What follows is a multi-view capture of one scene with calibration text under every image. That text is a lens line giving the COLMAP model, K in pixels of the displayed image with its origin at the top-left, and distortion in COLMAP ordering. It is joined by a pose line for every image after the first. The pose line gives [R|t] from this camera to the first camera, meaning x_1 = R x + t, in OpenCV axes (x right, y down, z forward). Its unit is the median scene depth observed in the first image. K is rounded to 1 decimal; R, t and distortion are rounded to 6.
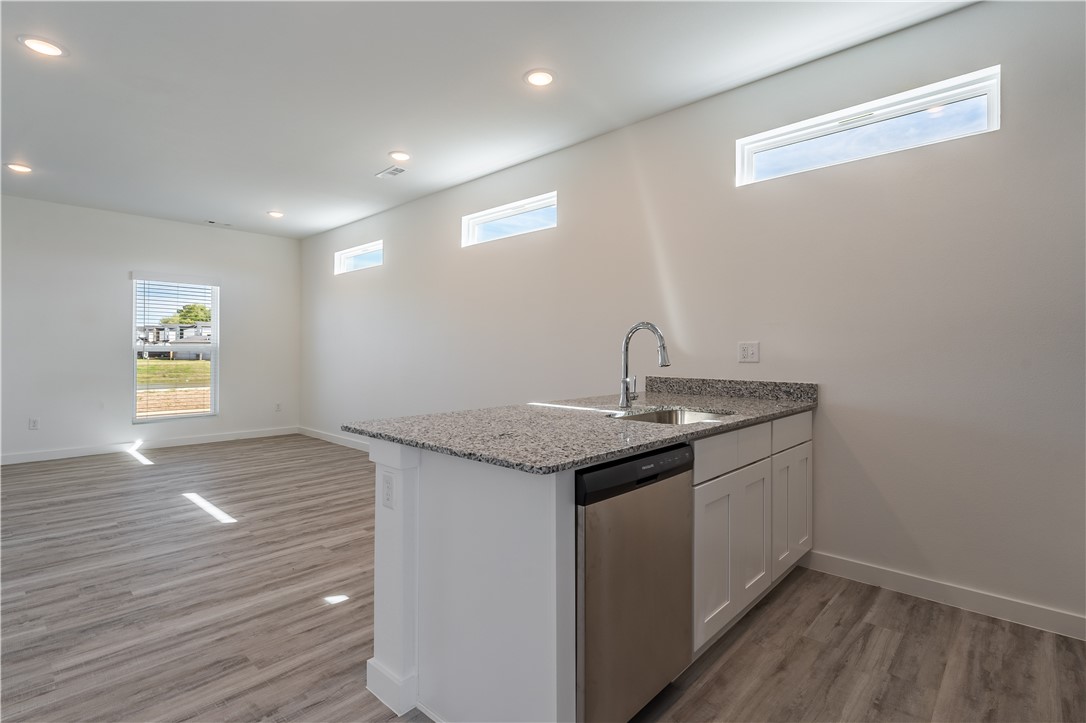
lens RADIAL K [[524.5, 0, 541.8], [0, 524.5, 340.6], [0, 0, 1]] dist [-0.001994, 0.000623]
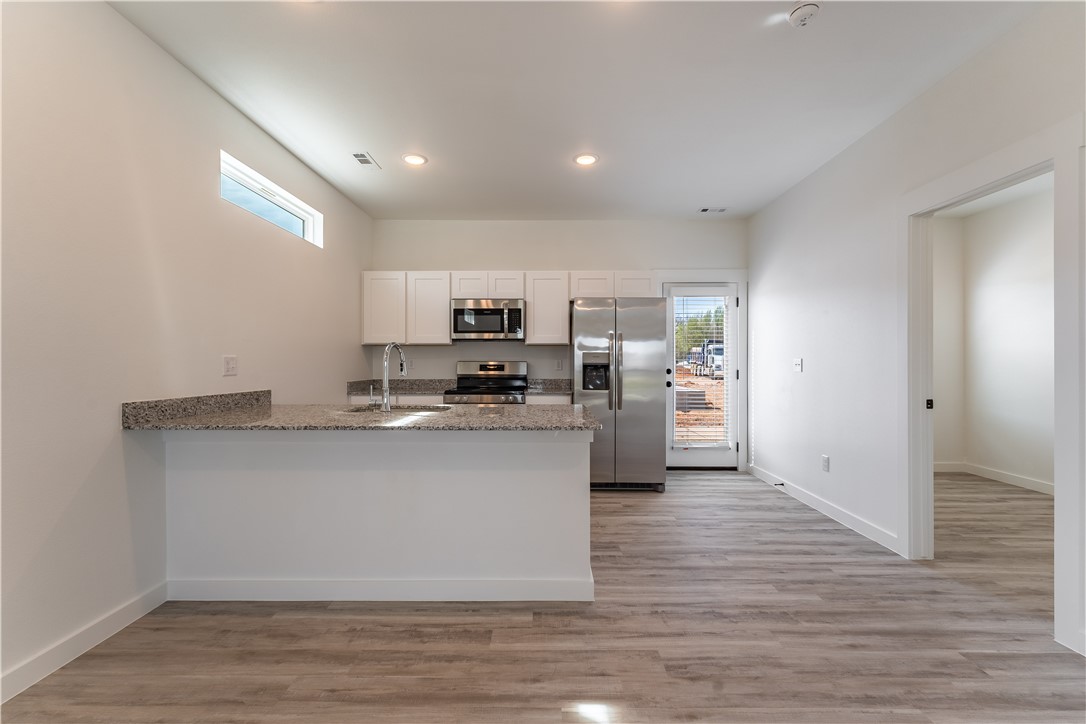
lens RADIAL K [[448.1, 0, 543.9], [0, 448.1, 362.6], [0, 0, 1]] dist [0.003634, -0.000034]
pose [[-0.679662, -0.001589, 0.733524, -0.864717], [-0.014407, 0.999834, -0.011183, 0.022170], [-0.733384, -0.018169, -0.679572, 1.477801]]
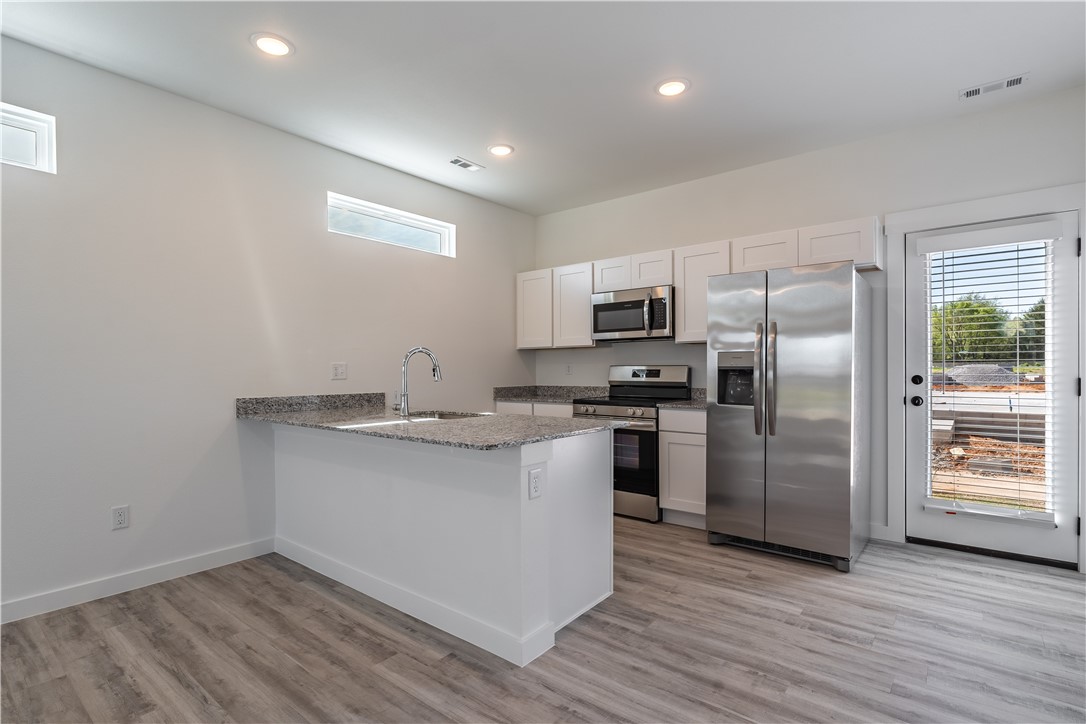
lens RADIAL K [[524.5, 0, 538.5], [0, 524.5, 371.8], [0, 0, 1]] dist [-0.001994, 0.000623]
pose [[-0.071106, -0.005736, 0.997452, -1.109992], [-0.011982, 0.999916, 0.004896, 0.015803], [-0.997397, -0.011604, -0.071169, 0.801347]]
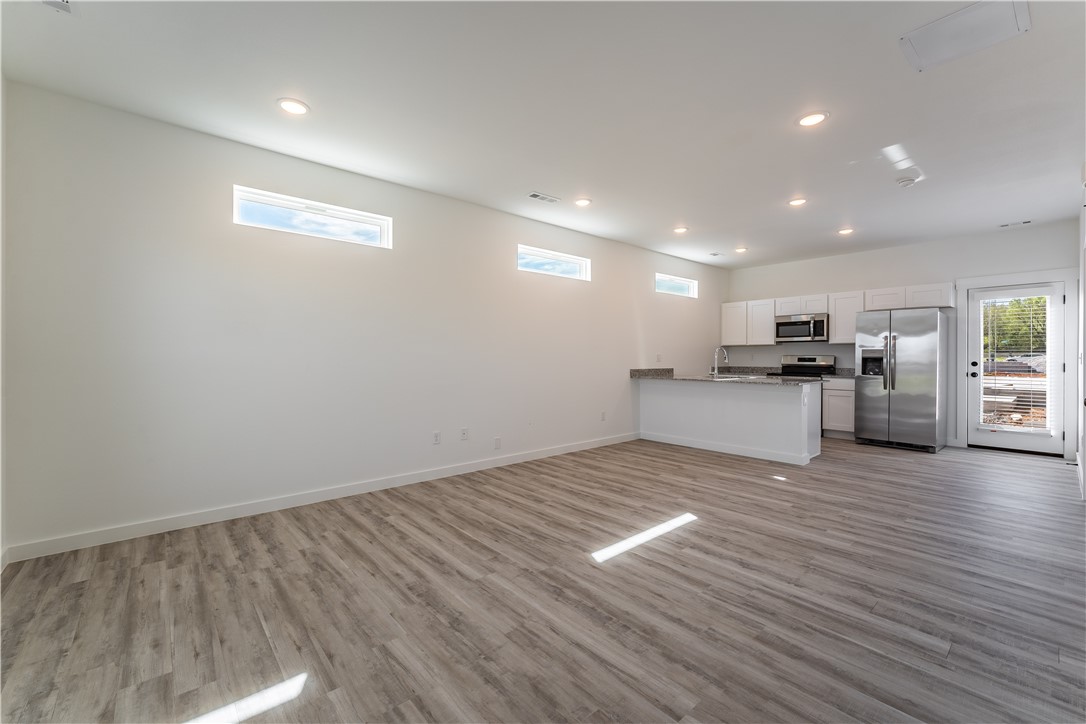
lens RADIAL K [[448.1, 0, 542.4], [0, 448.1, 355.3], [0, 0, 1]] dist [0.003634, -0.000034]
pose [[0.096805, 0.001338, 0.995302, -2.388515], [-0.018879, 0.999822, 0.000492, 0.028172], [-0.995124, -0.018838, 0.096813, 1.747121]]
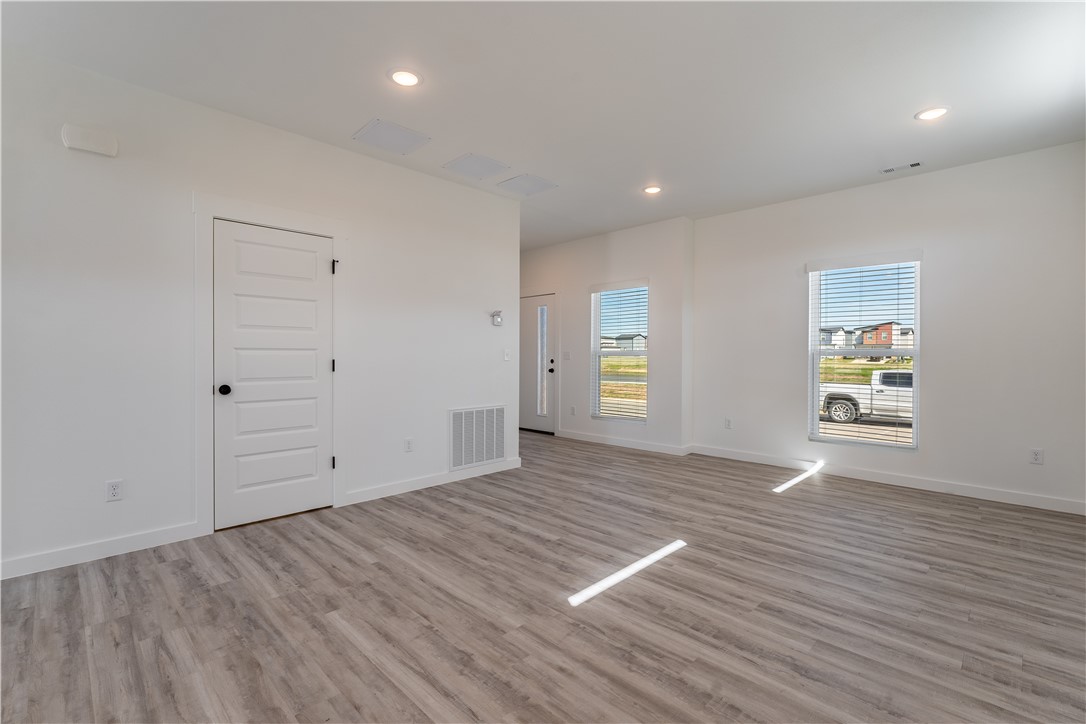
lens RADIAL K [[488.2, 0, 542.6], [0, 488.2, 360.4], [0, 0, 1]] dist [-0.003208, 0.001503]
pose [[-0.026348, 0.010615, -0.999596, 0.078296], [0.015770, 0.999824, 0.010202, 0.032211], [0.999528, -0.015495, -0.026511, 1.490499]]
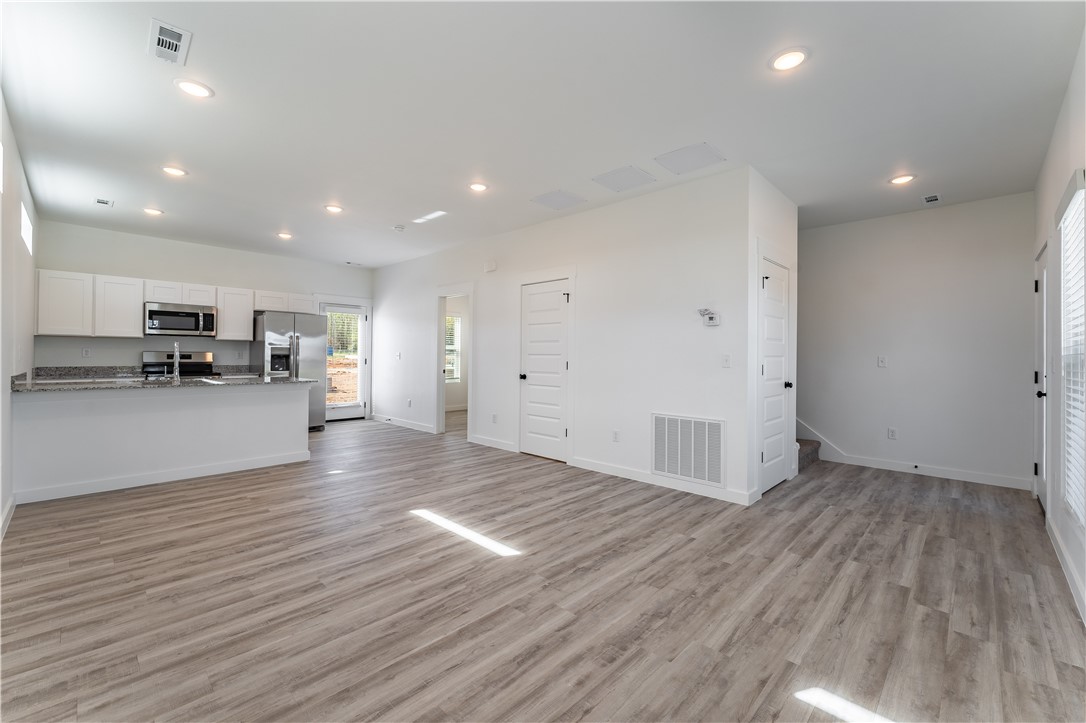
lens RADIAL K [[448.1, 0, 541.3], [0, 448.1, 350.1], [0, 0, 1]] dist [0.003634, -0.000034]
pose [[-0.999841, -0.010141, 0.014681, -1.359342], [-0.010595, 0.999458, -0.031166, 0.047167], [-0.014357, -0.031317, -0.999406, 2.856265]]
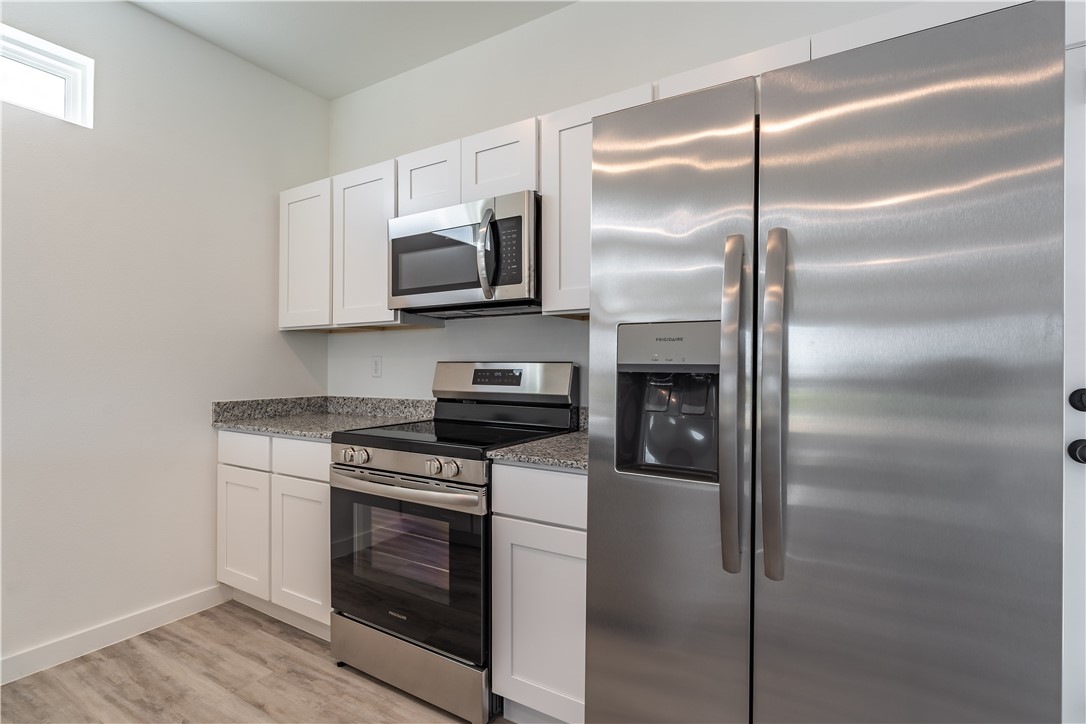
lens RADIAL K [[524.5, 0, 546.0], [0, 524.5, 358.3], [0, 0, 1]] dist [-0.001994, 0.000623]
pose [[-0.208399, 0.014921, 0.977930, -0.198486], [-0.019716, 0.999616, -0.019454, 0.008415], [-0.977845, -0.023335, -0.208025, 0.384425]]
